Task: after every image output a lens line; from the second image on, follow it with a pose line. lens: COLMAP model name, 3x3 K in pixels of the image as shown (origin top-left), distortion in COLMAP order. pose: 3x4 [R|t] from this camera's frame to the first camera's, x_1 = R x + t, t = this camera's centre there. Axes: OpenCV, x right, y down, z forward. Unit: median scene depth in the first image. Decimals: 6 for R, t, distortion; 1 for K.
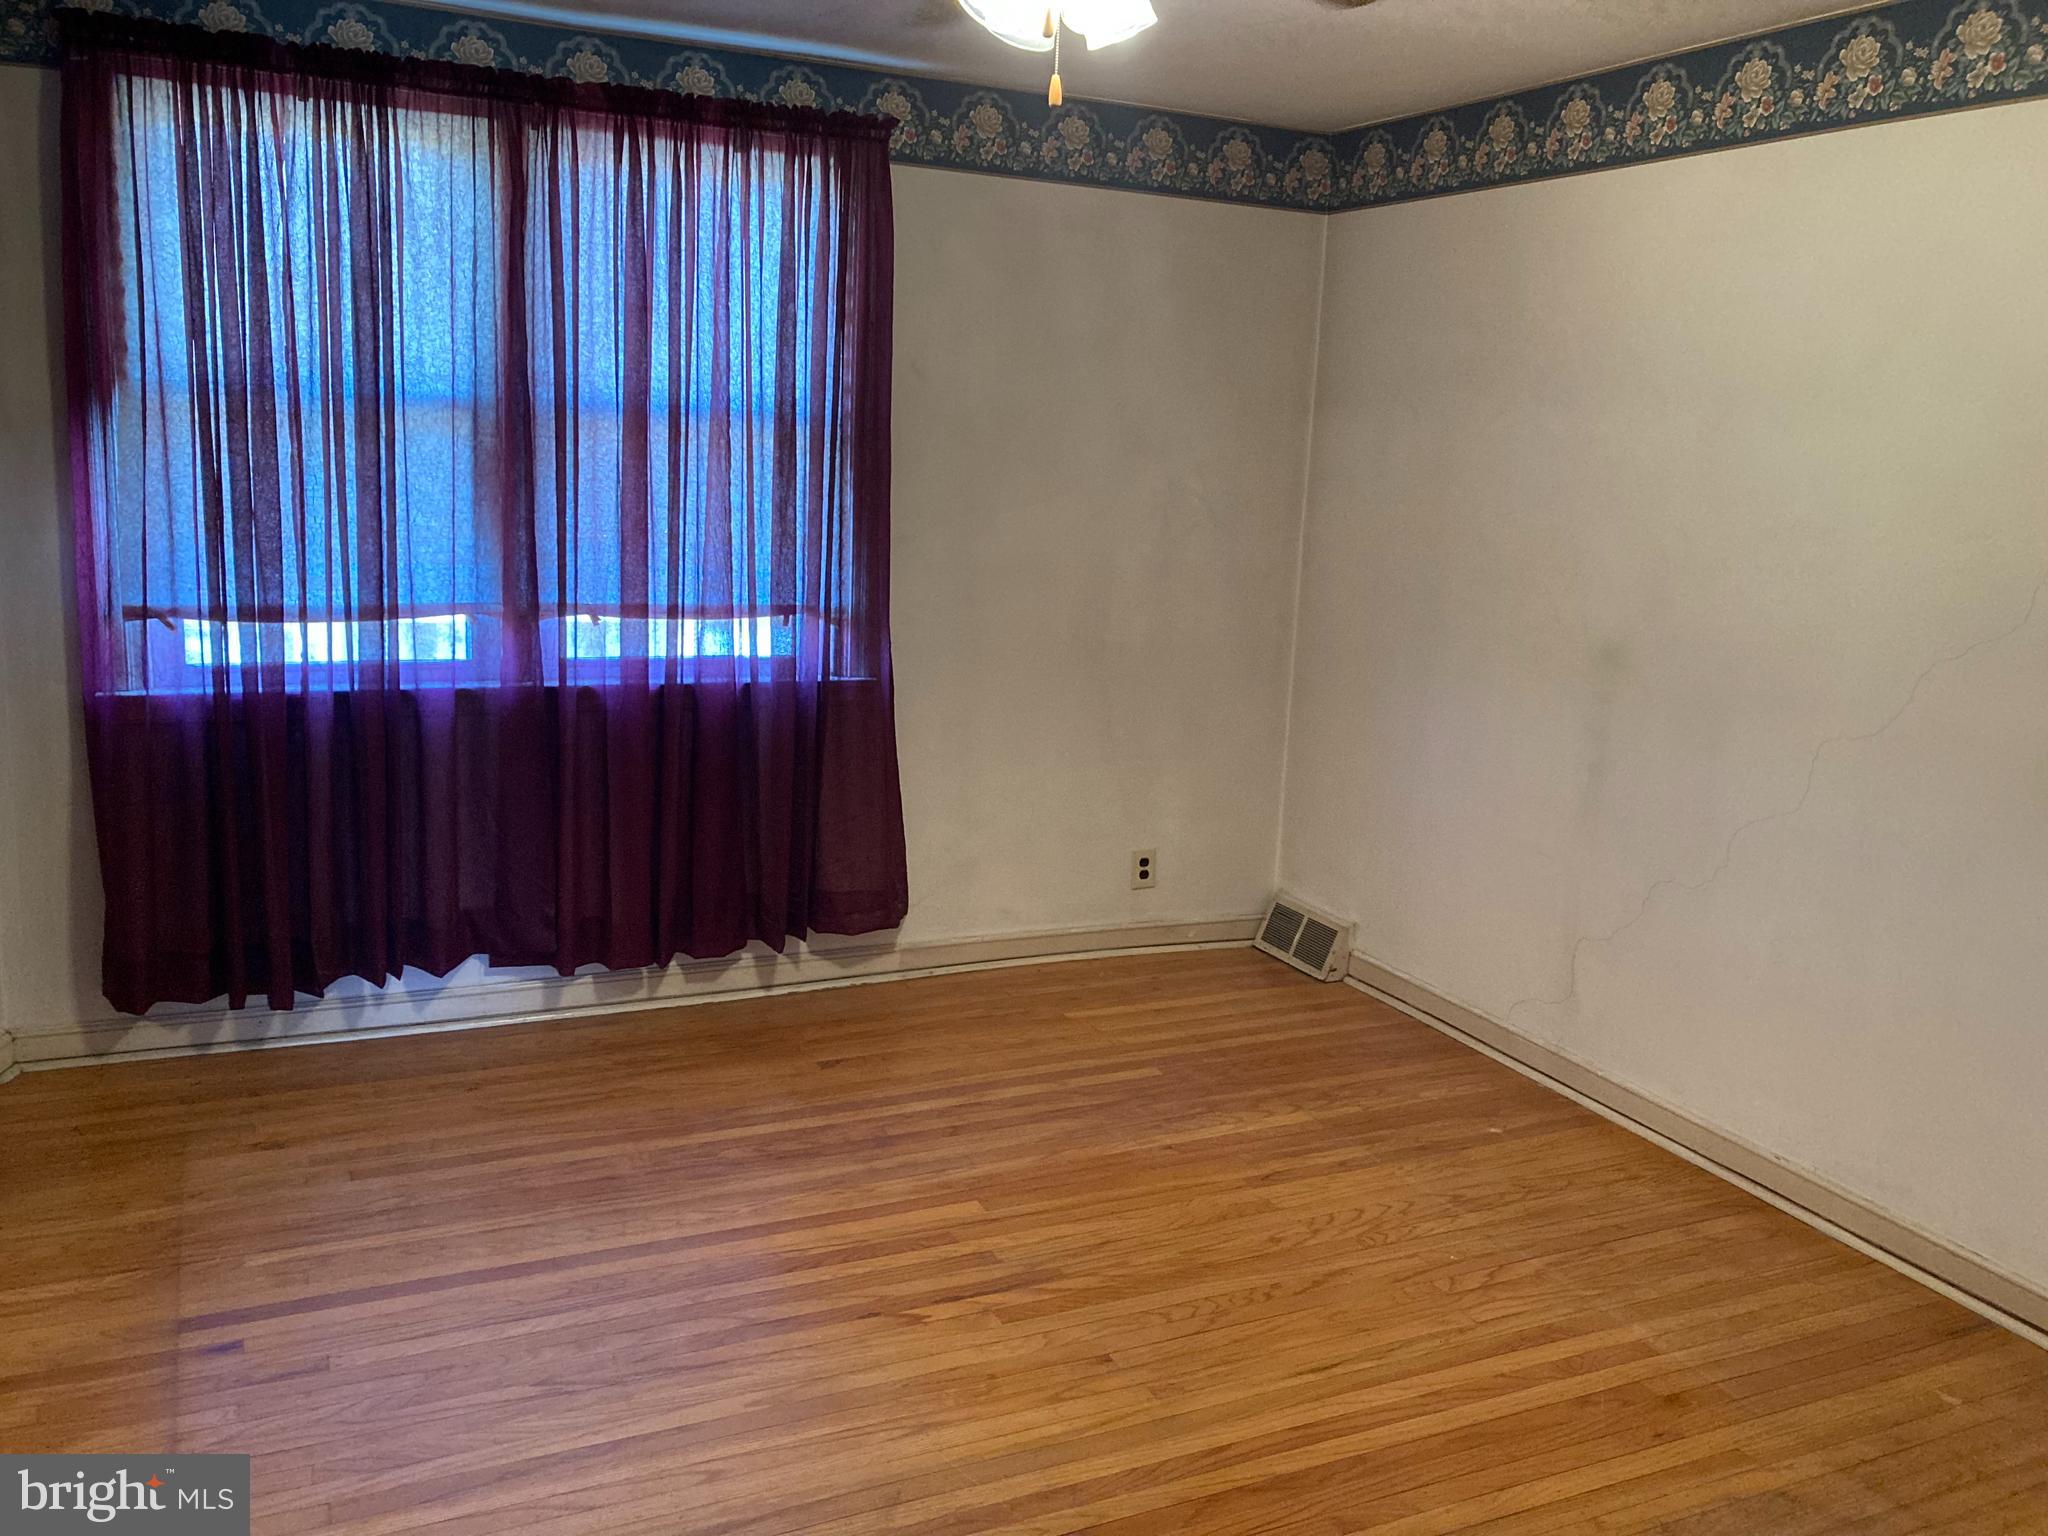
lens RADIAL K [[1709.1, 0, 1024.0], [0, 1709.1, 768.0], [0, 0, 1]] dist [-0.000401, -0.005315]
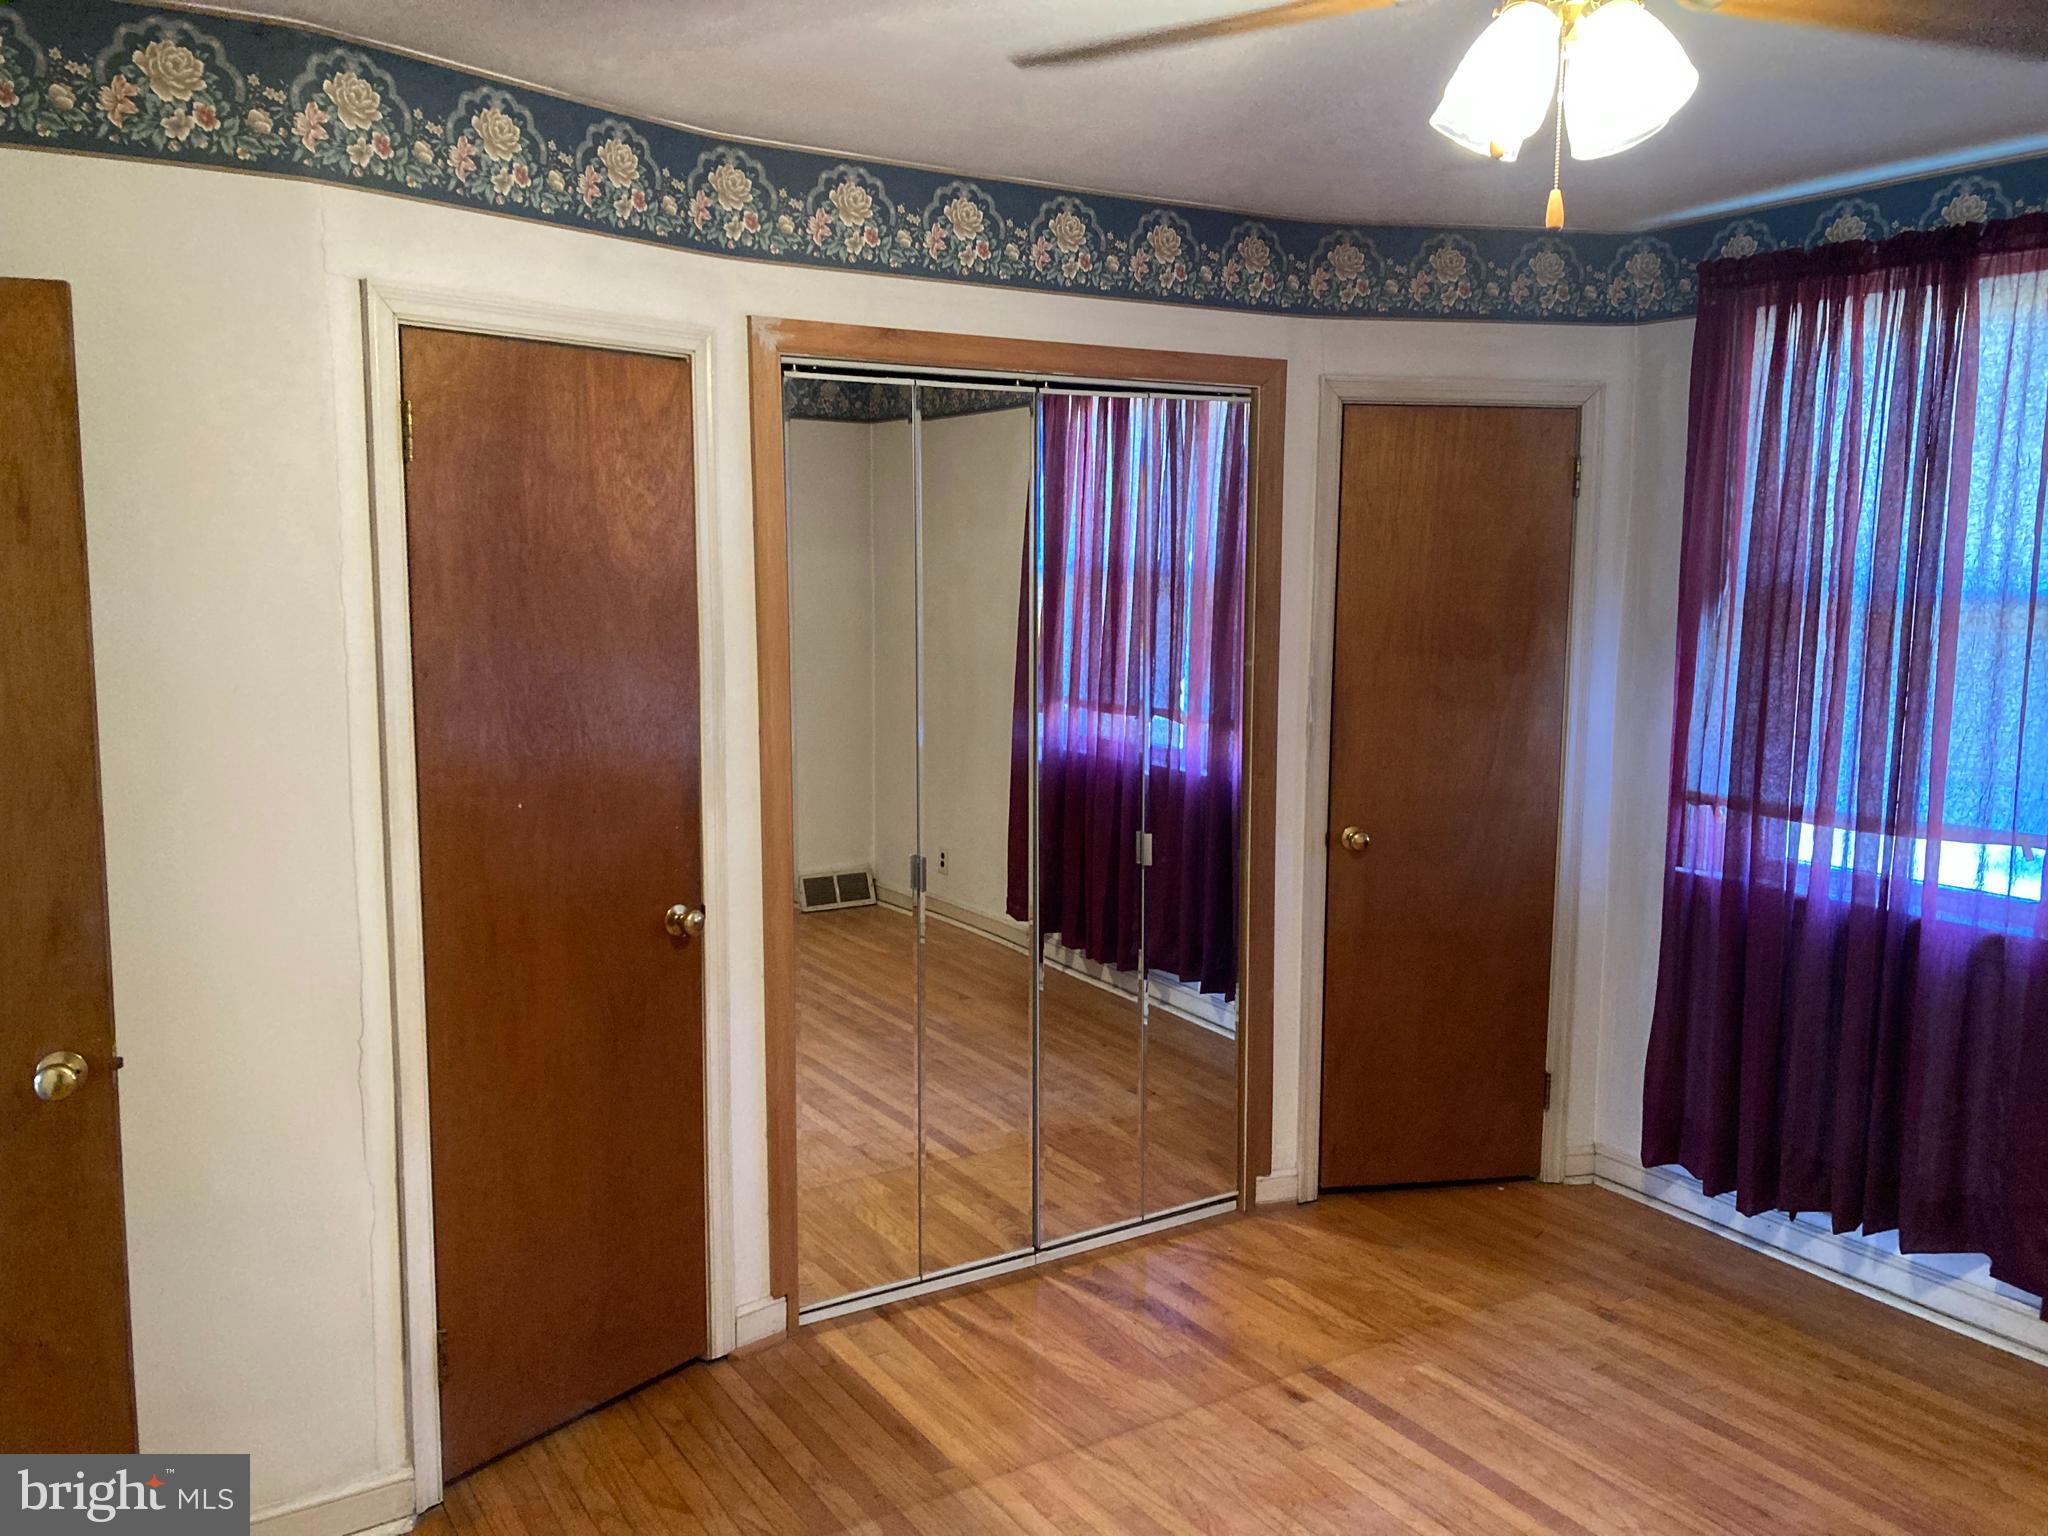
lens RADIAL K [[1606.8, 0, 1024.0], [0, 1606.8, 768.0], [0, 0, 1]] dist [-0.008903, -0.001525]
pose [[0.128987, 0.075774, -0.988747, 0.429444], [-0.209811, 0.976589, 0.047472, -0.069433], [0.969196, 0.201326, 0.141866, 0.452665]]
